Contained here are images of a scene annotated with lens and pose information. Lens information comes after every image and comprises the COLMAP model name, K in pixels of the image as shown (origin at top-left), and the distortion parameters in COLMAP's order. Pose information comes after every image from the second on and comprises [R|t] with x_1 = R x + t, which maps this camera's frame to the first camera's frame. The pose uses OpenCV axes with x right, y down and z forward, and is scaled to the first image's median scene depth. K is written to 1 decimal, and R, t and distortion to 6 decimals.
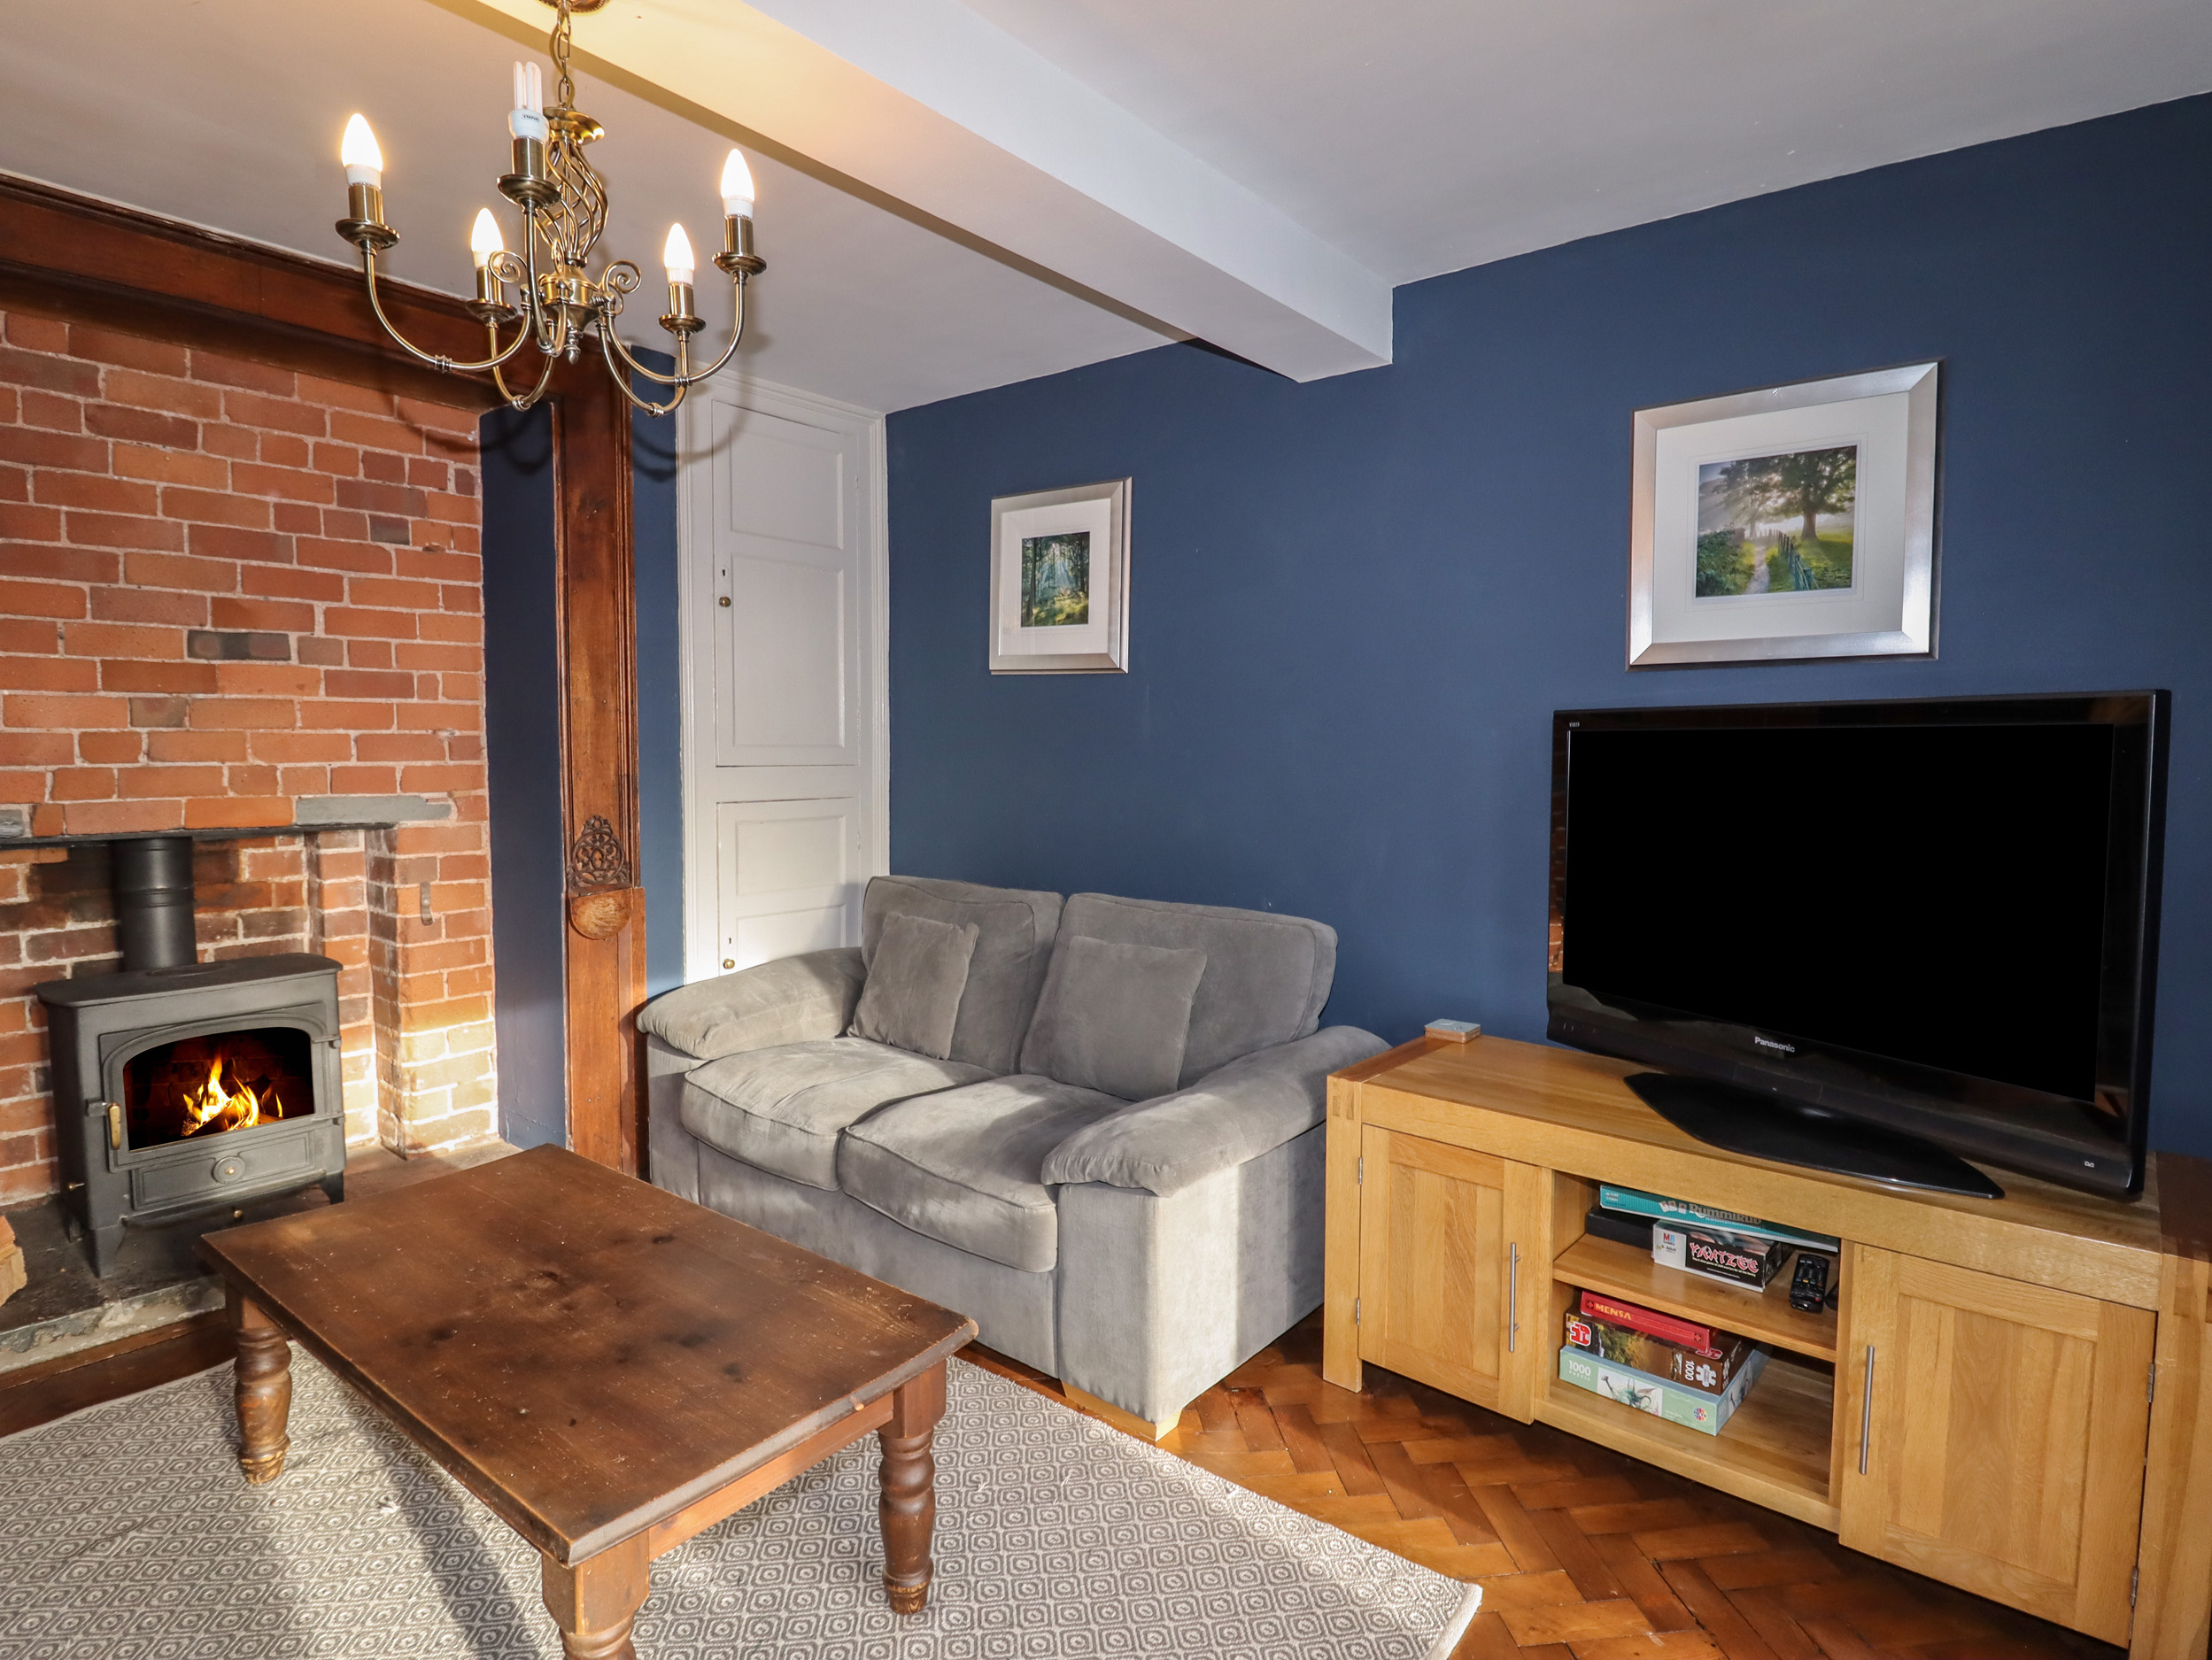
lens RADIAL K [[1162.0, 0, 1125.6], [0, 1162.0, 813.1], [0, 0, 1]] dist [0.003954, -0.016705]
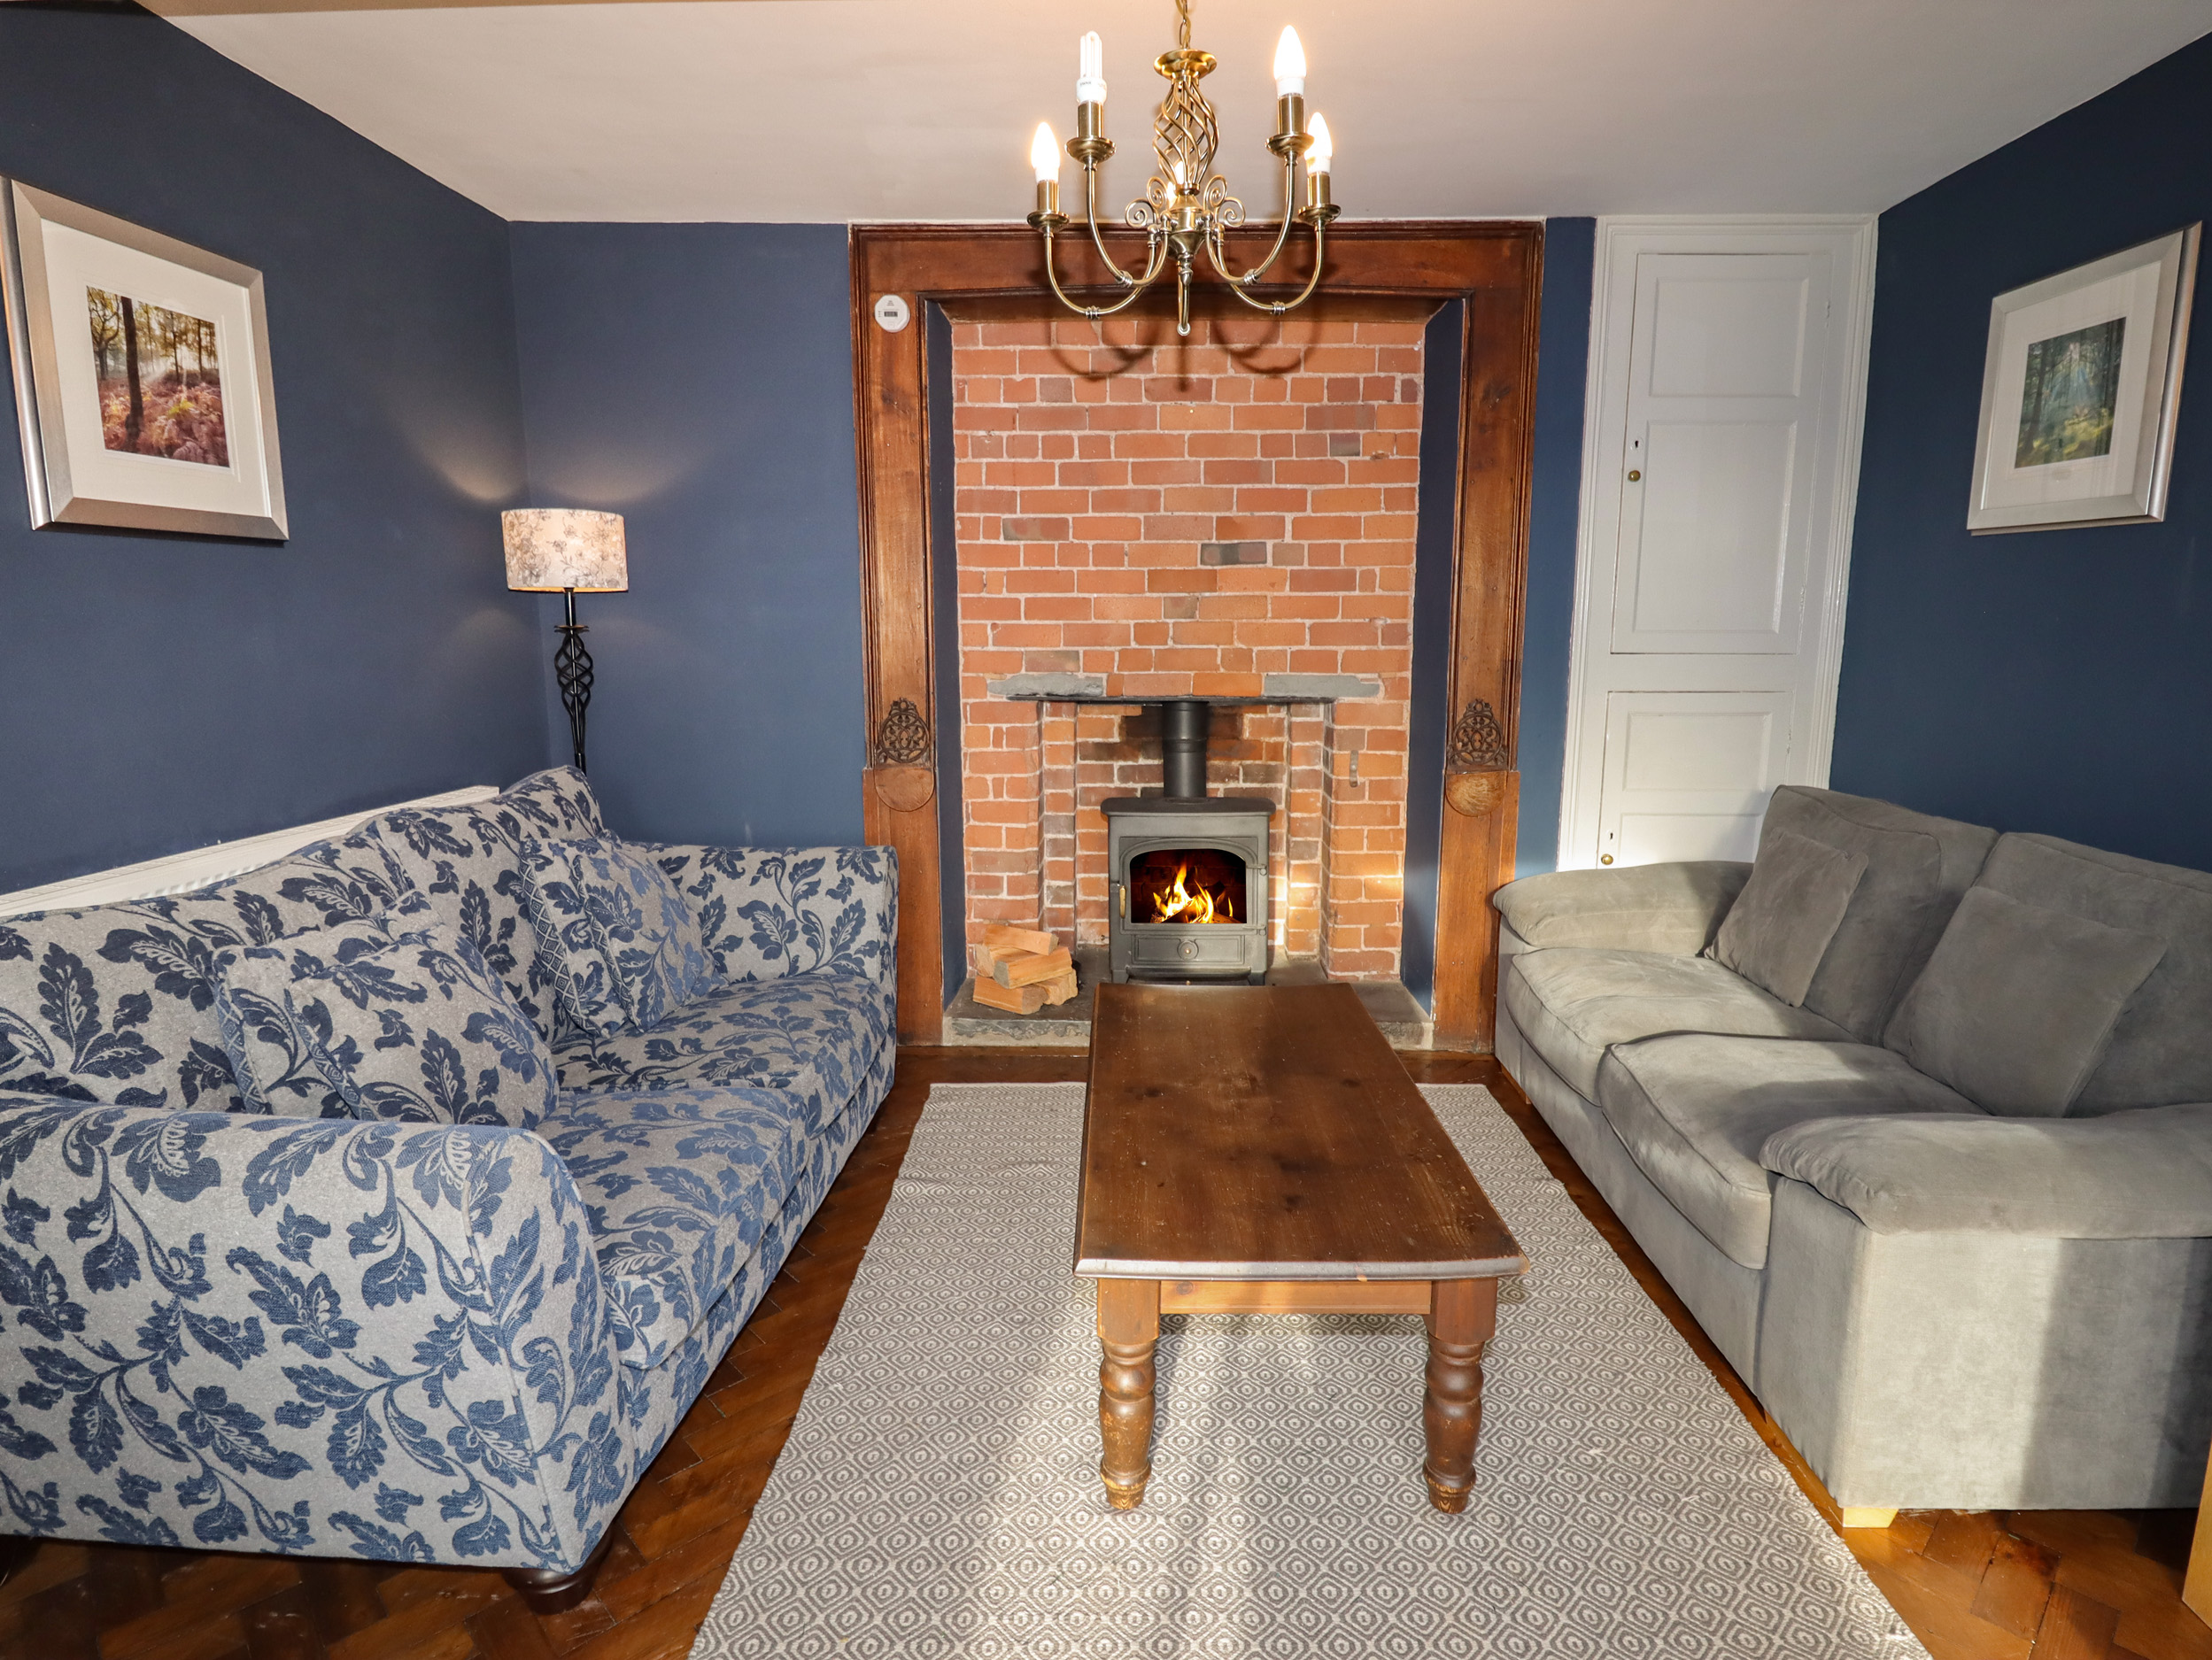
lens RADIAL K [[1162.0, 0, 1125.6], [0, 1162.0, 813.1], [0, 0, 1]] dist [0.003954, -0.016705]
pose [[0.602191, 0.118323, -0.789535, 0.197725], [-0.044893, 0.992410, 0.114487, -0.001453], [0.797089, -0.033499, 0.602932, 0.112041]]
